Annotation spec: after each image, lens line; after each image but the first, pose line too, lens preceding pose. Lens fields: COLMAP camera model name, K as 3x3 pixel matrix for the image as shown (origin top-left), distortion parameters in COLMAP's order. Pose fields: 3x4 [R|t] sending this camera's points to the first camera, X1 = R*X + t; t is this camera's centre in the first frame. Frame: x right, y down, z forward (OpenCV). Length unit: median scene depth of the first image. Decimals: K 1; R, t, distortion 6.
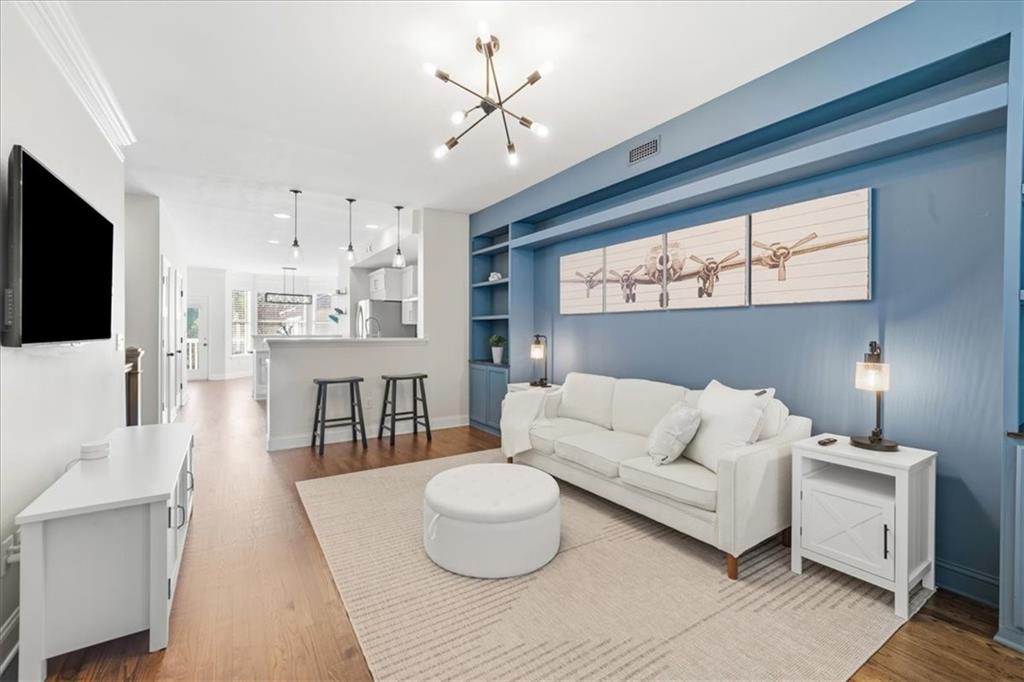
lens RADIAL K [[436.4, 0, 512.0], [0, 436.4, 341.0], [0, 0, 1]] dist [-0.000255, 0.000070]
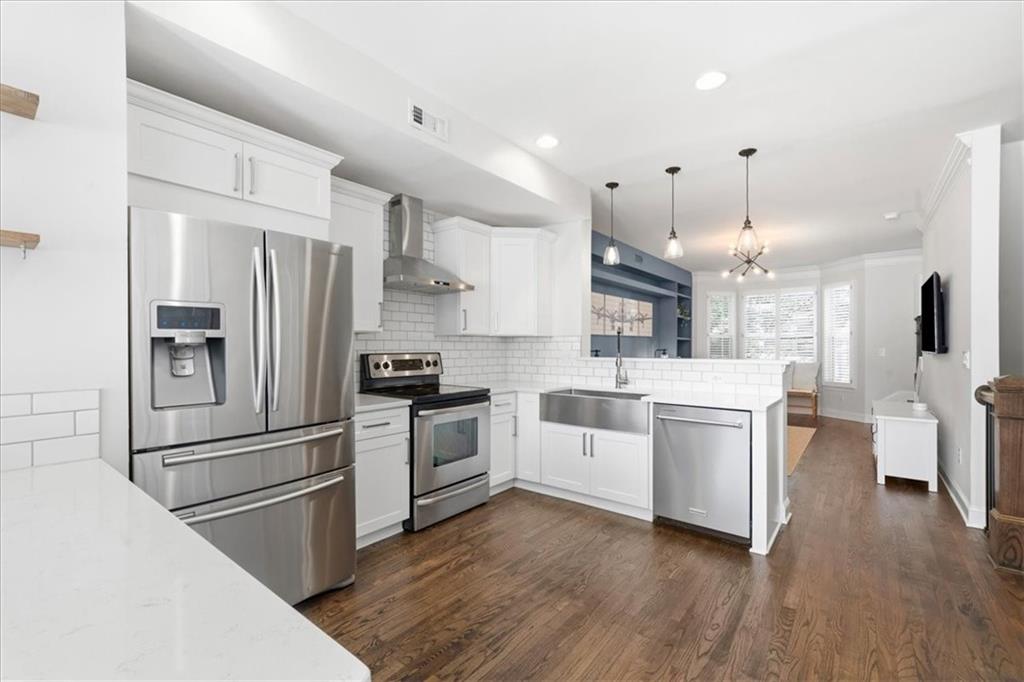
lens RADIAL K [[436.4, 0, 512.0], [0, 436.4, 341.0], [0, 0, 1]] dist [-0.000255, 0.000070]
pose [[-0.318633, -0.004136, 0.947869, -1.329851], [0.012966, 0.999878, 0.008722, -0.069528], [-0.947789, 0.015069, -0.318540, 2.036015]]
